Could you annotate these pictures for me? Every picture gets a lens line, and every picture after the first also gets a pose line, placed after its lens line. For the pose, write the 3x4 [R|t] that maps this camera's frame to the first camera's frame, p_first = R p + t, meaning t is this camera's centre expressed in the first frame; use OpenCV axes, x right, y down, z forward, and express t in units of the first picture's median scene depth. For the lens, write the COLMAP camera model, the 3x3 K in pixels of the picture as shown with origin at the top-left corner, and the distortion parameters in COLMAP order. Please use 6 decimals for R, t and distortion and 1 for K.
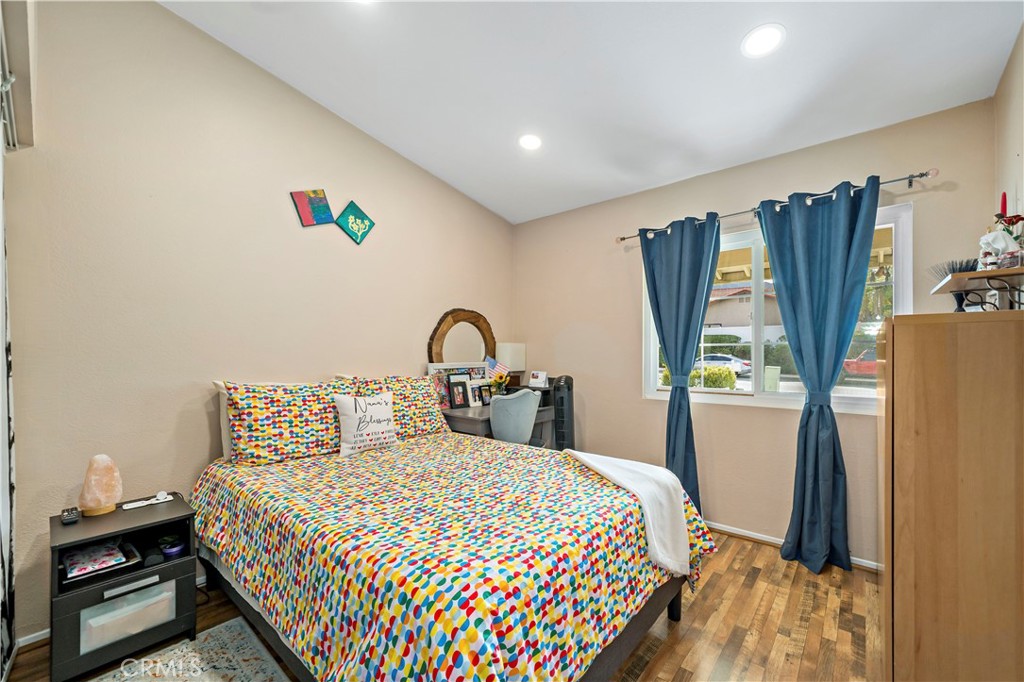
lens RADIAL K [[414.9, 0, 503.4], [0, 414.9, 351.6], [0, 0, 1]] dist [0.001659, 0.000058]
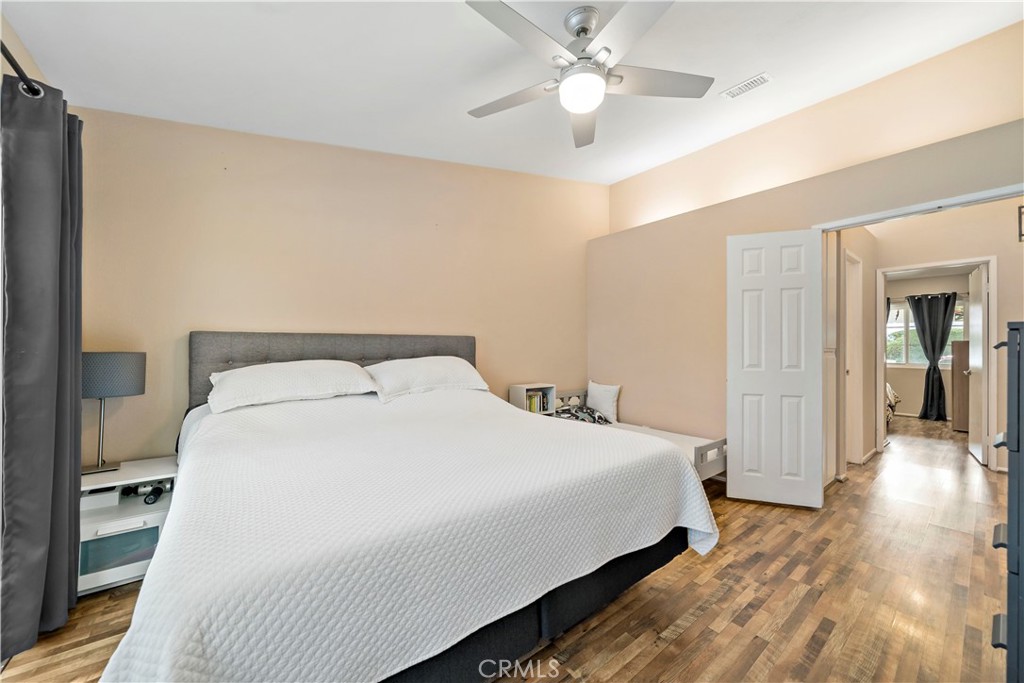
lens RADIAL K [[380.3, 0, 502.6], [0, 380.3, 344.9], [0, 0, 1]] dist [-0.005138, 0.000261]
pose [[0.982083, 0.006415, -0.188340, -1.779818], [-0.008880, 0.999886, -0.012250, 0.036294], [0.188240, 0.013703, 0.982027, -2.260440]]
